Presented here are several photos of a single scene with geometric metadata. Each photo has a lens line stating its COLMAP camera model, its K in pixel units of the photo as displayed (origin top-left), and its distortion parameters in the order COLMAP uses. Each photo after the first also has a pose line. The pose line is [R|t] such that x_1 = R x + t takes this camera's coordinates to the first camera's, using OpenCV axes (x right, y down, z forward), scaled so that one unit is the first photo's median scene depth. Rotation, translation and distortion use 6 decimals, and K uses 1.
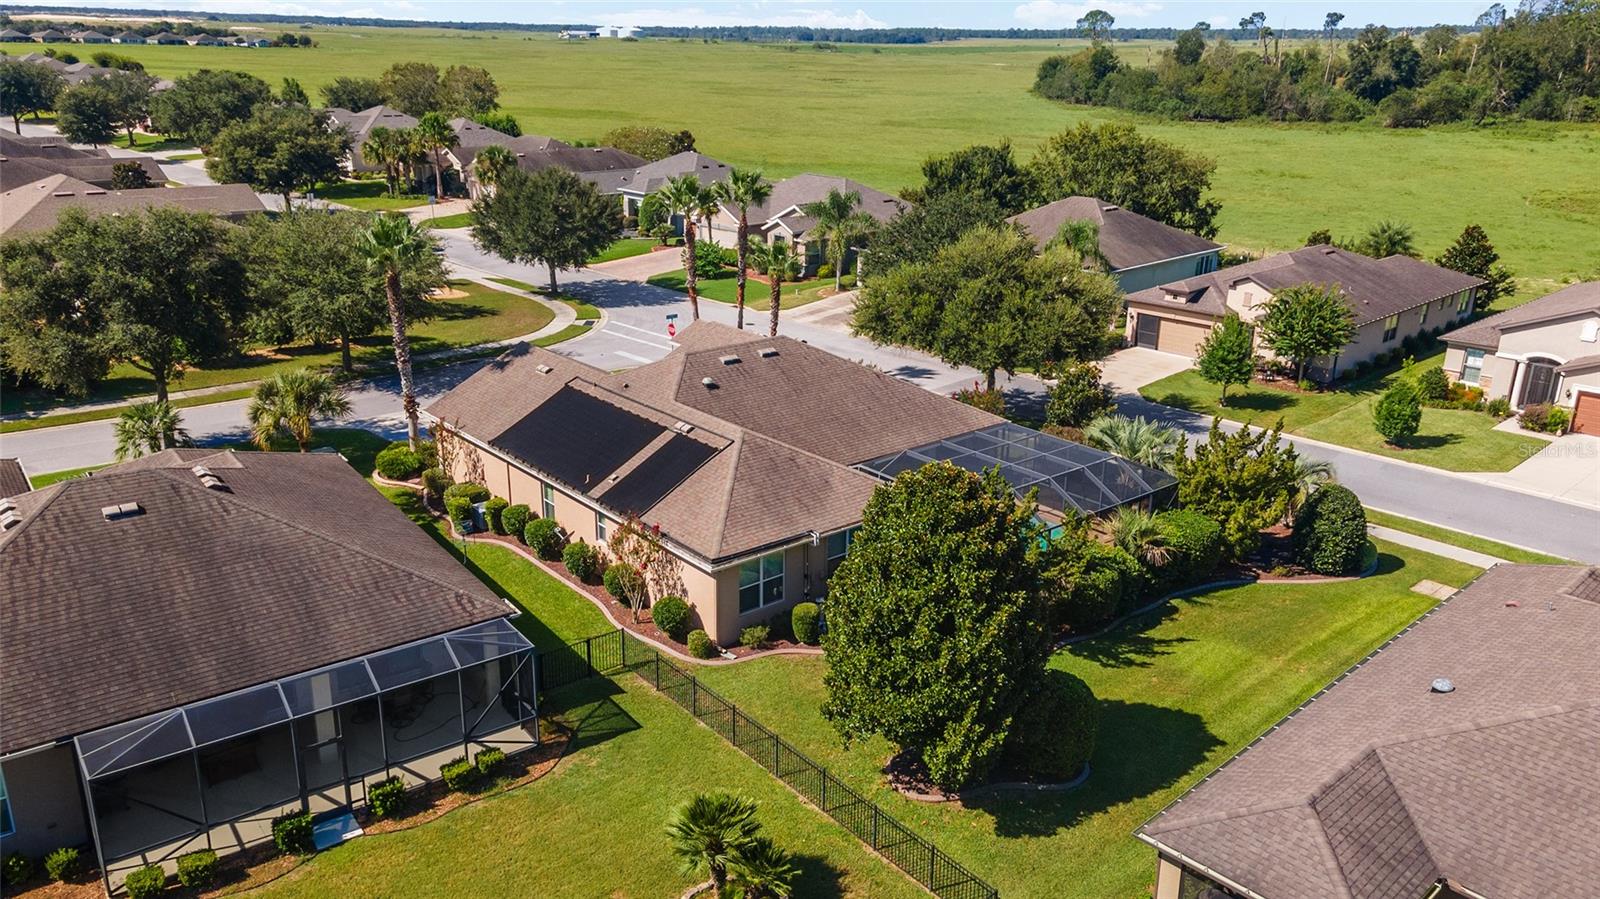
lens RADIAL K [[1216.9, 0, 800.0], [0, 1216.9, 449.5], [0, 0, 1]] dist [0.094734, 0.003895]
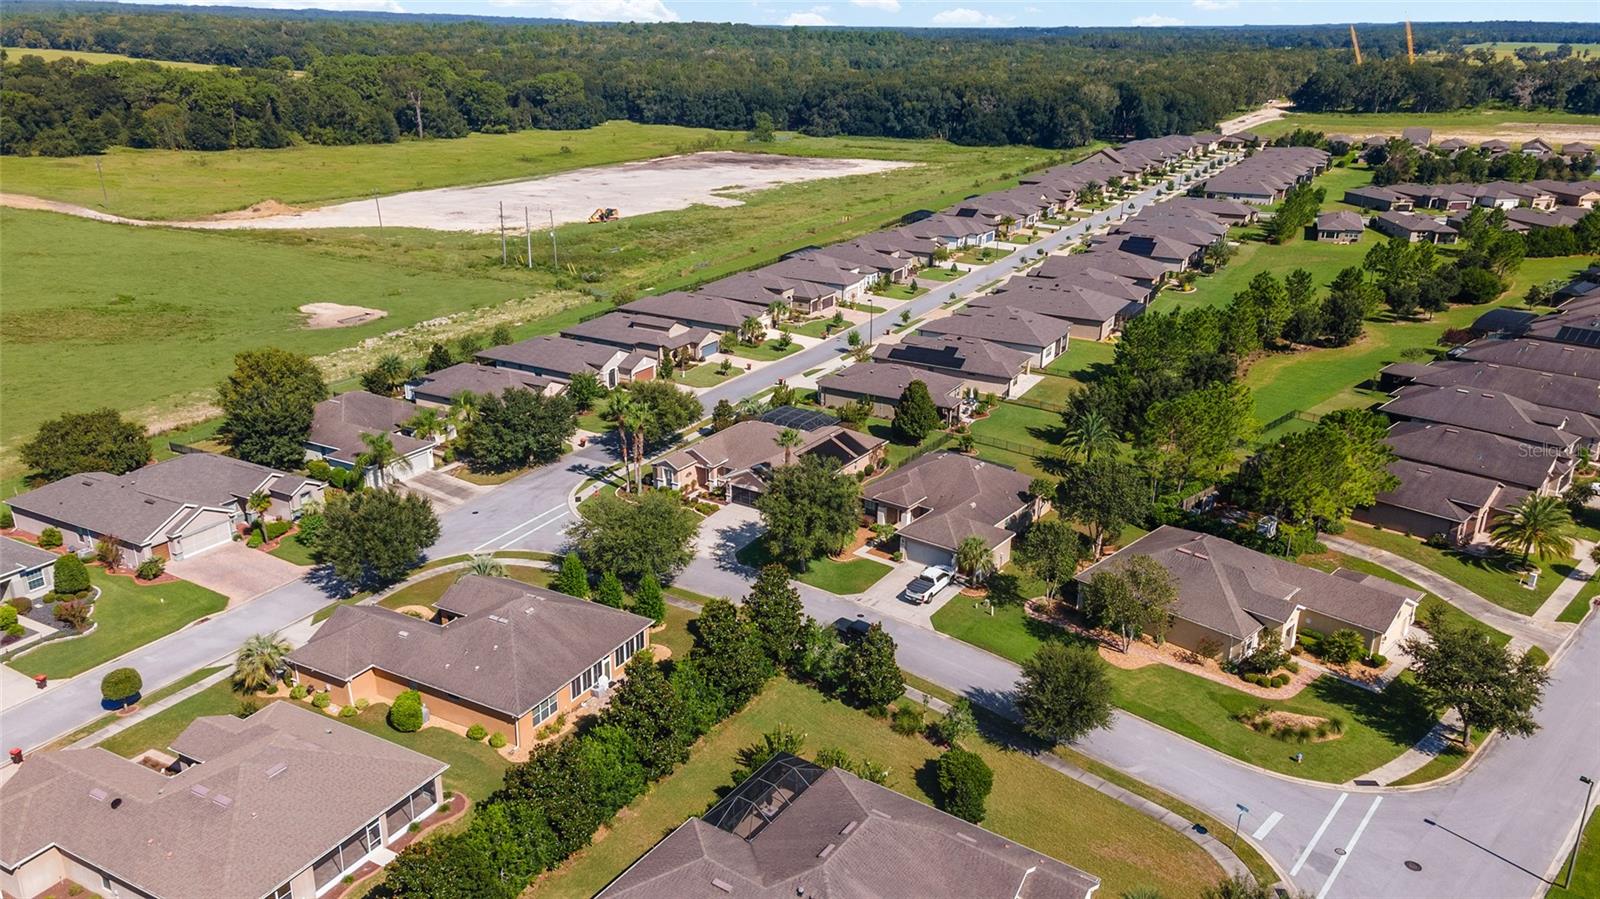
lens RADIAL K [[1158.5, 0, 803.6], [0, 1158.5, 448.5], [0, 0, 1]] dist [0.088654, 0.001316]
pose [[-0.299321, -0.341980, 0.890762, -1.559535], [0.288399, 0.857471, 0.426109, -0.728581], [-0.909523, 0.384438, -0.158033, 0.856497]]
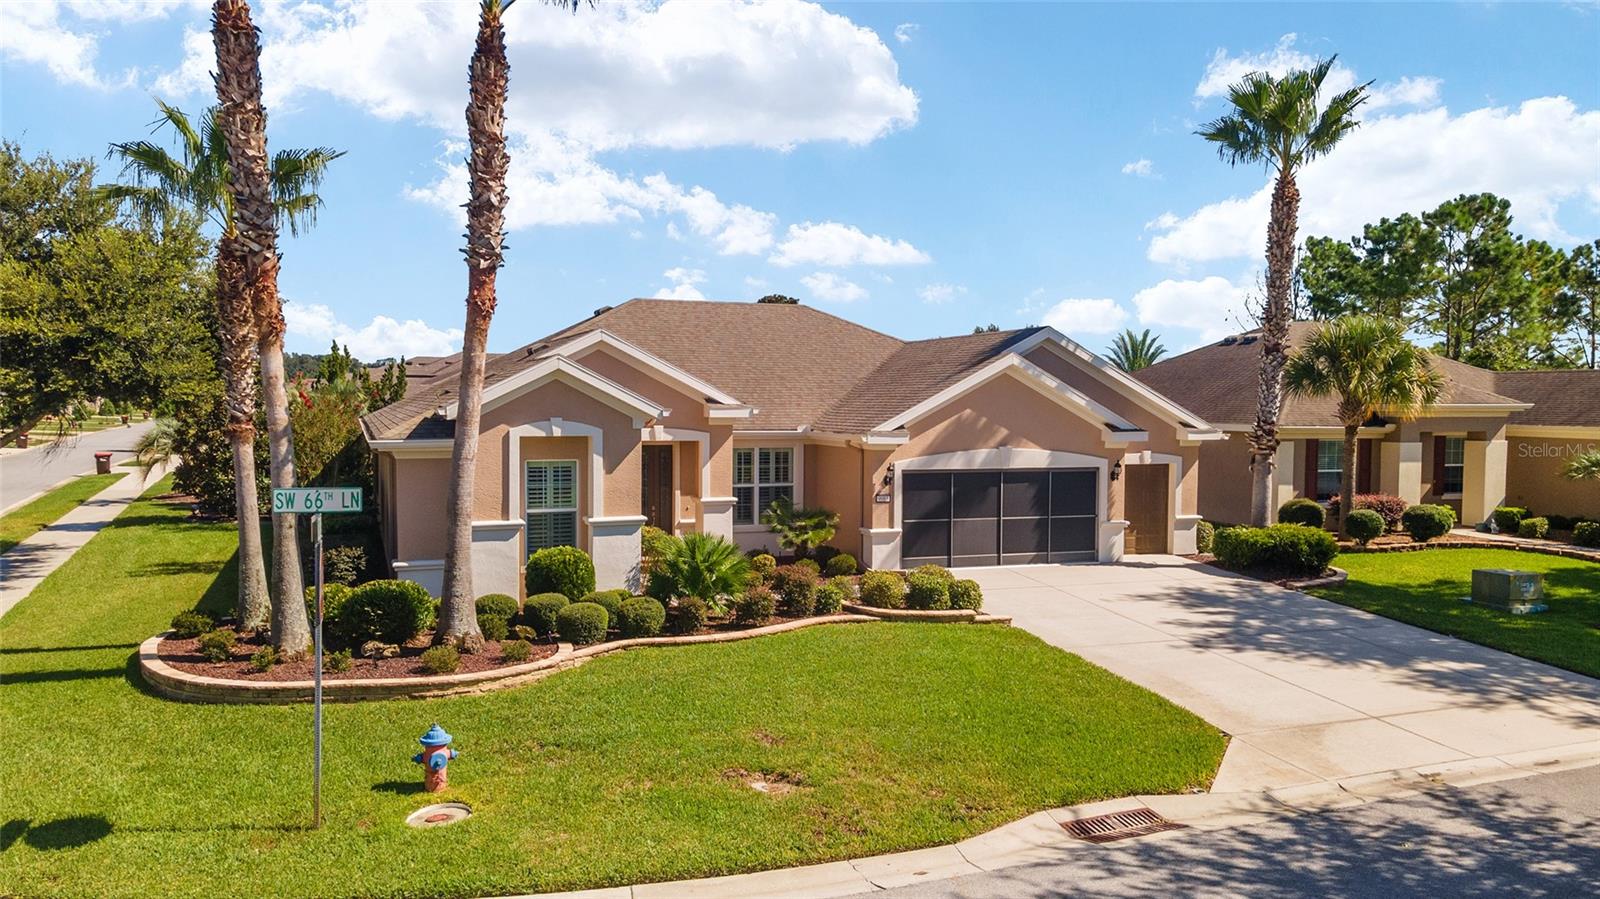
lens RADIAL K [[1162.1, 0, 801.4], [0, 1162.1, 446.7], [0, 0, 1]] dist [0.089406, 0.003139]
pose [[-0.944876, -0.032782, 0.325782, -0.194907], [0.087356, 0.933671, 0.347314, -0.145904], [-0.315559, 0.356628, -0.879340, 0.986817]]
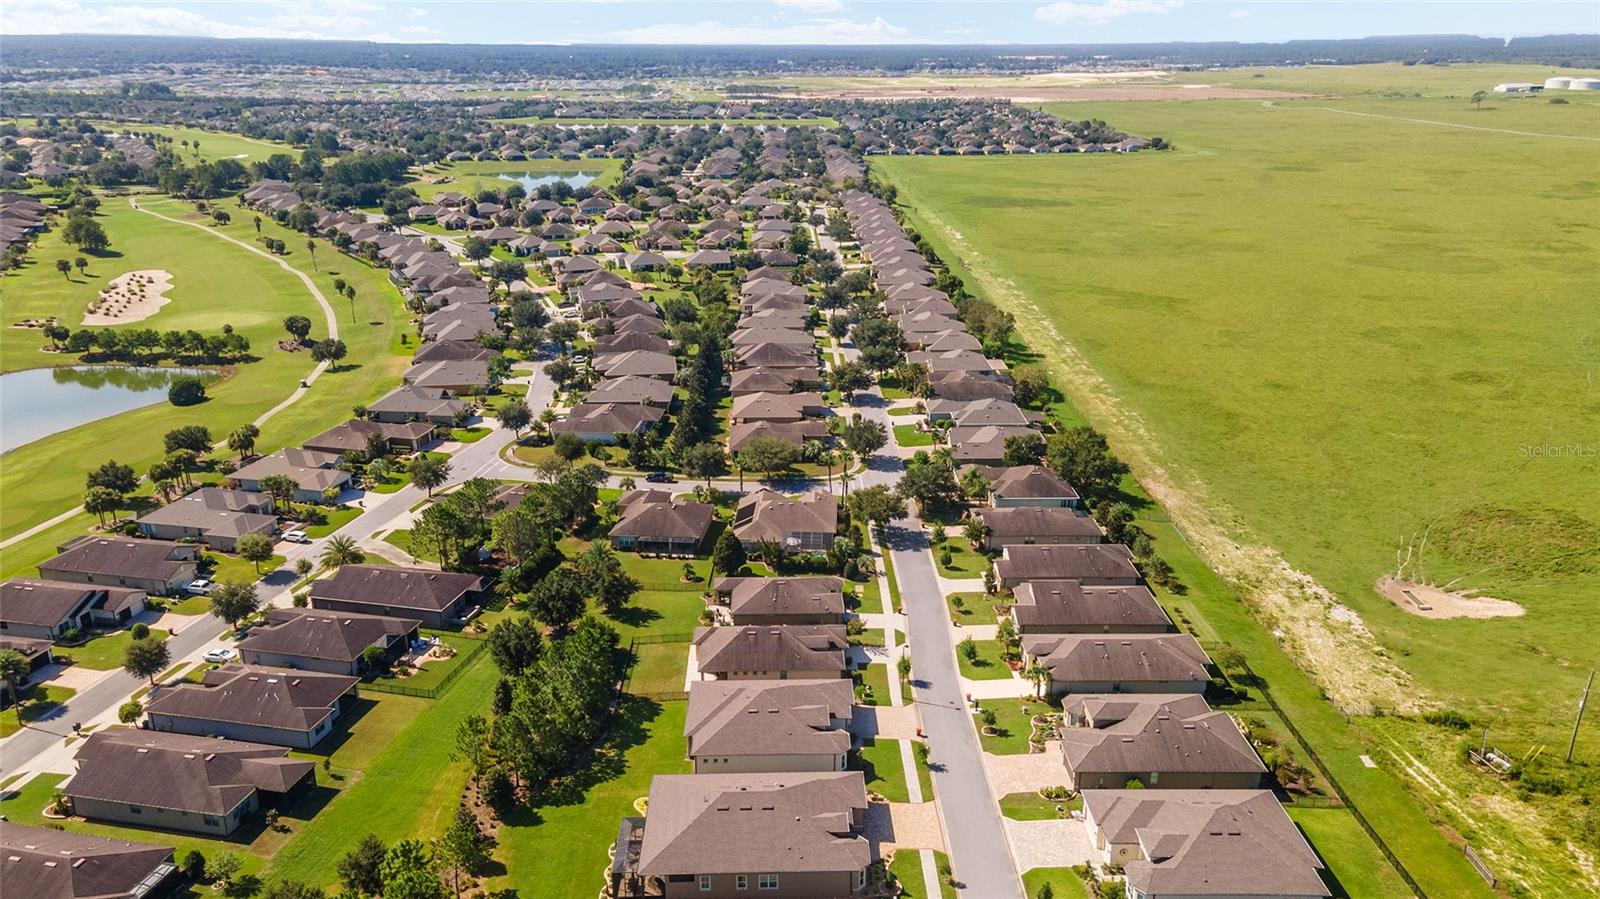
lens RADIAL K [[1186.4, 0, 802.3], [0, 1186.4, 448.7], [0, 0, 1]] dist [0.097732, -0.009295]
pose [[0.739676, 0.205608, -0.640784, 1.733716], [-0.206728, 0.975566, 0.074397, -0.383972], [0.640424, 0.077438, 0.764108, -1.469096]]
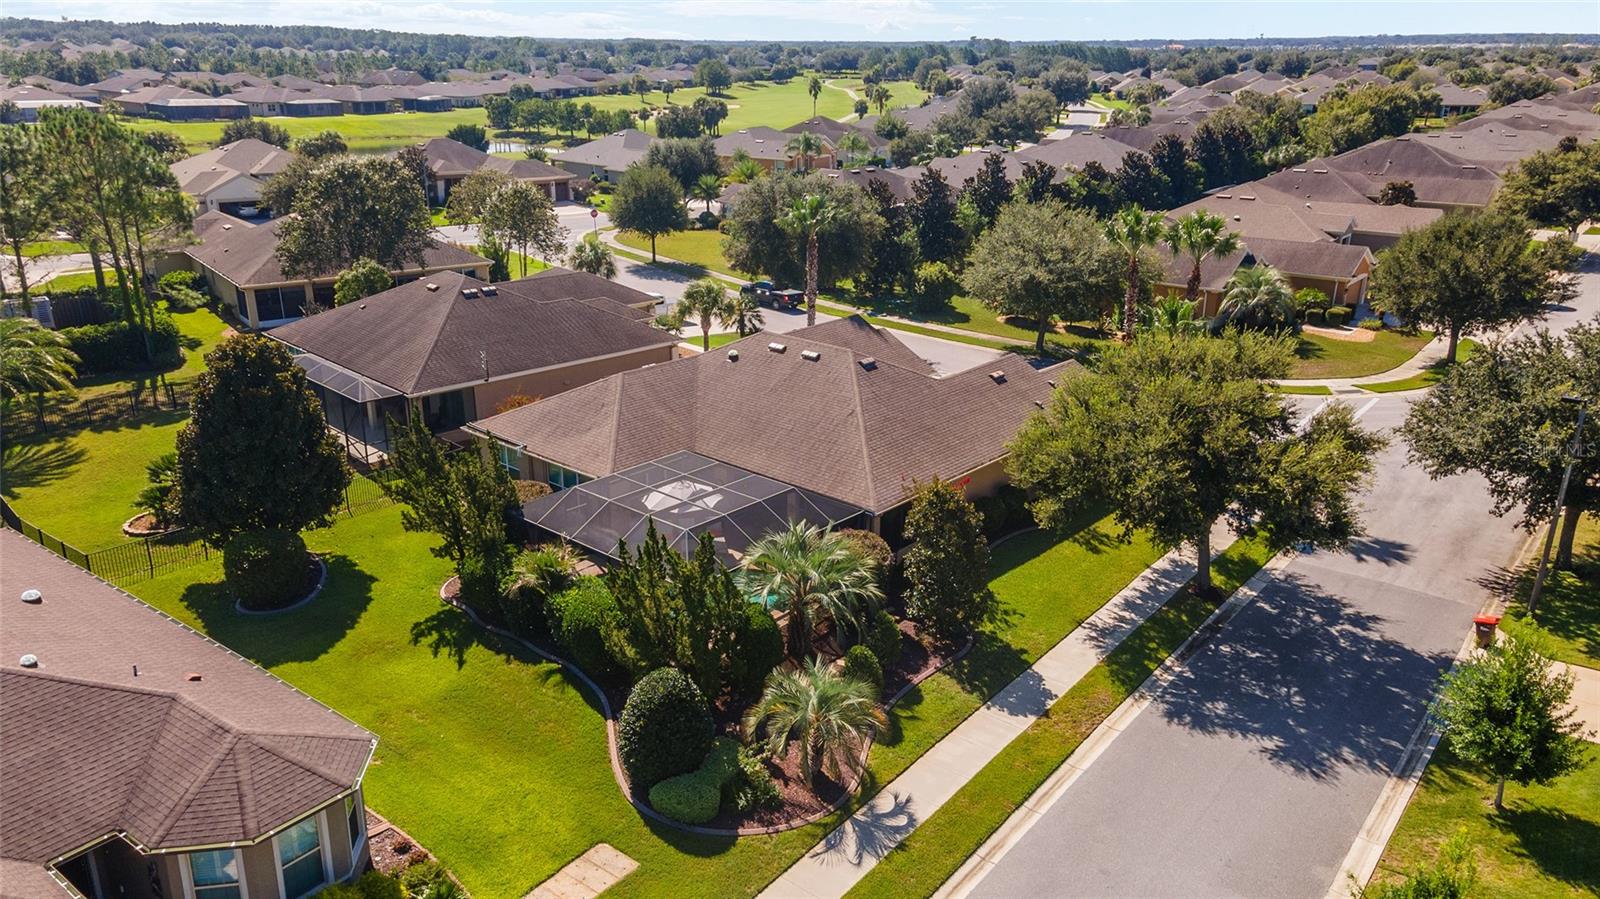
lens RADIAL K [[1168.0, 0, 801.7], [0, 1168.0, 445.0], [0, 0, 1]] dist [0.089748, 0.004602]
pose [[0.146112, 0.314323, -0.938004, 0.577449], [-0.323259, 0.911300, 0.255021, -0.162192], [0.934962, 0.265957, 0.234760, 0.482981]]
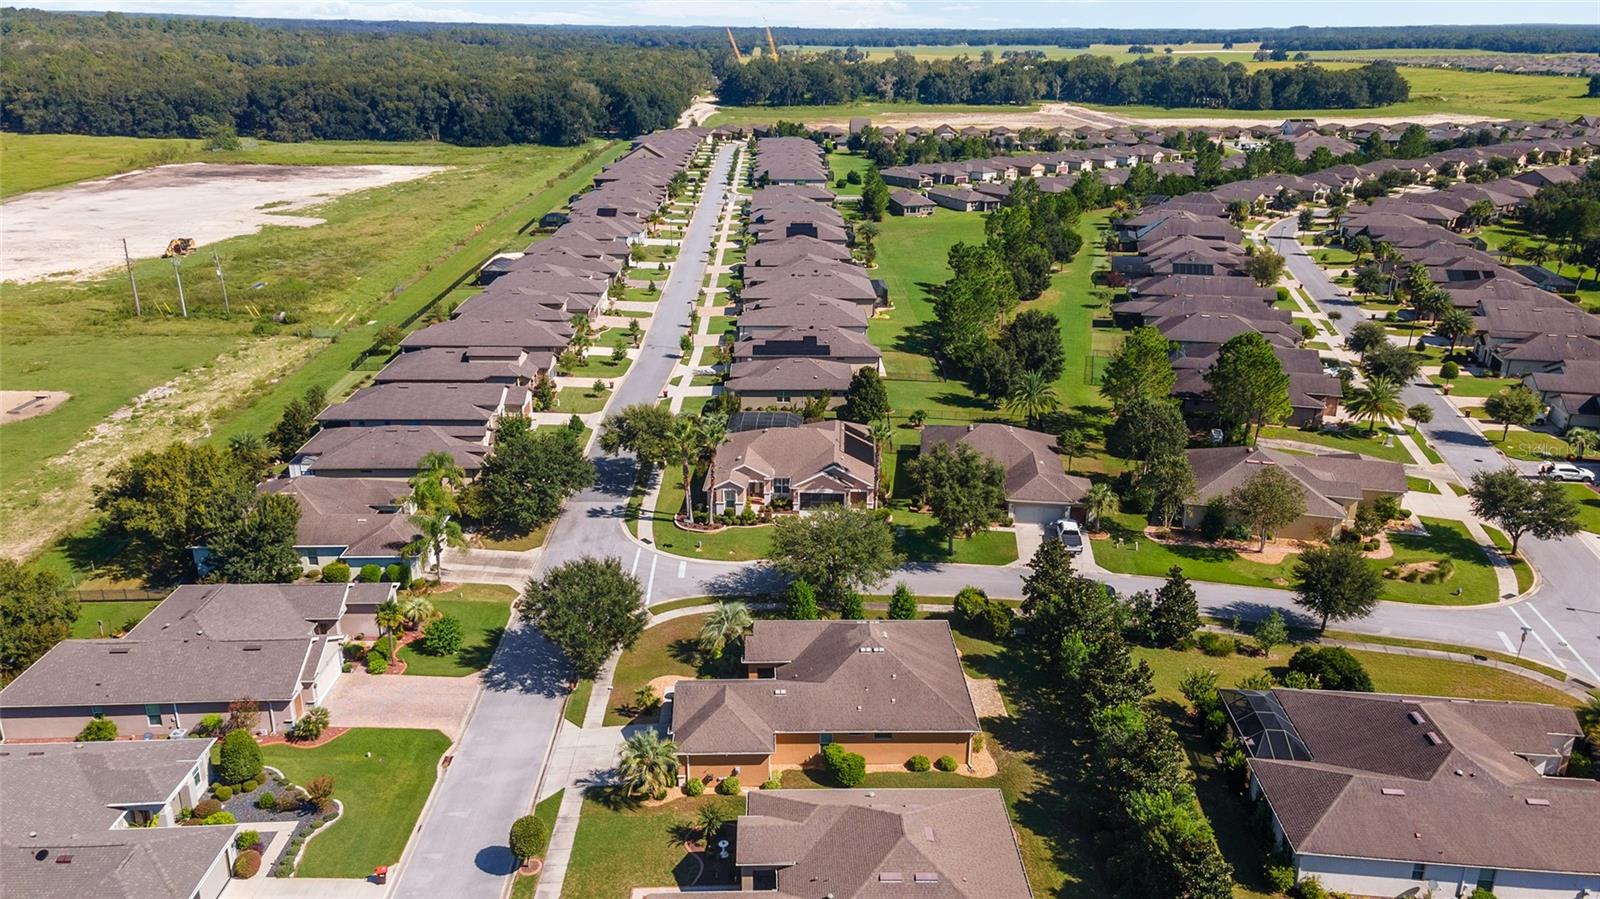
lens RADIAL K [[1168.0, 0, 801.7], [0, 1168.0, 445.0], [0, 0, 1]] dist [0.089748, 0.004602]
pose [[-0.739763, -0.242893, 0.627498, -1.105125], [0.197605, 0.813027, 0.547667, -0.955500], [-0.643197, 0.529141, -0.553451, 1.558285]]
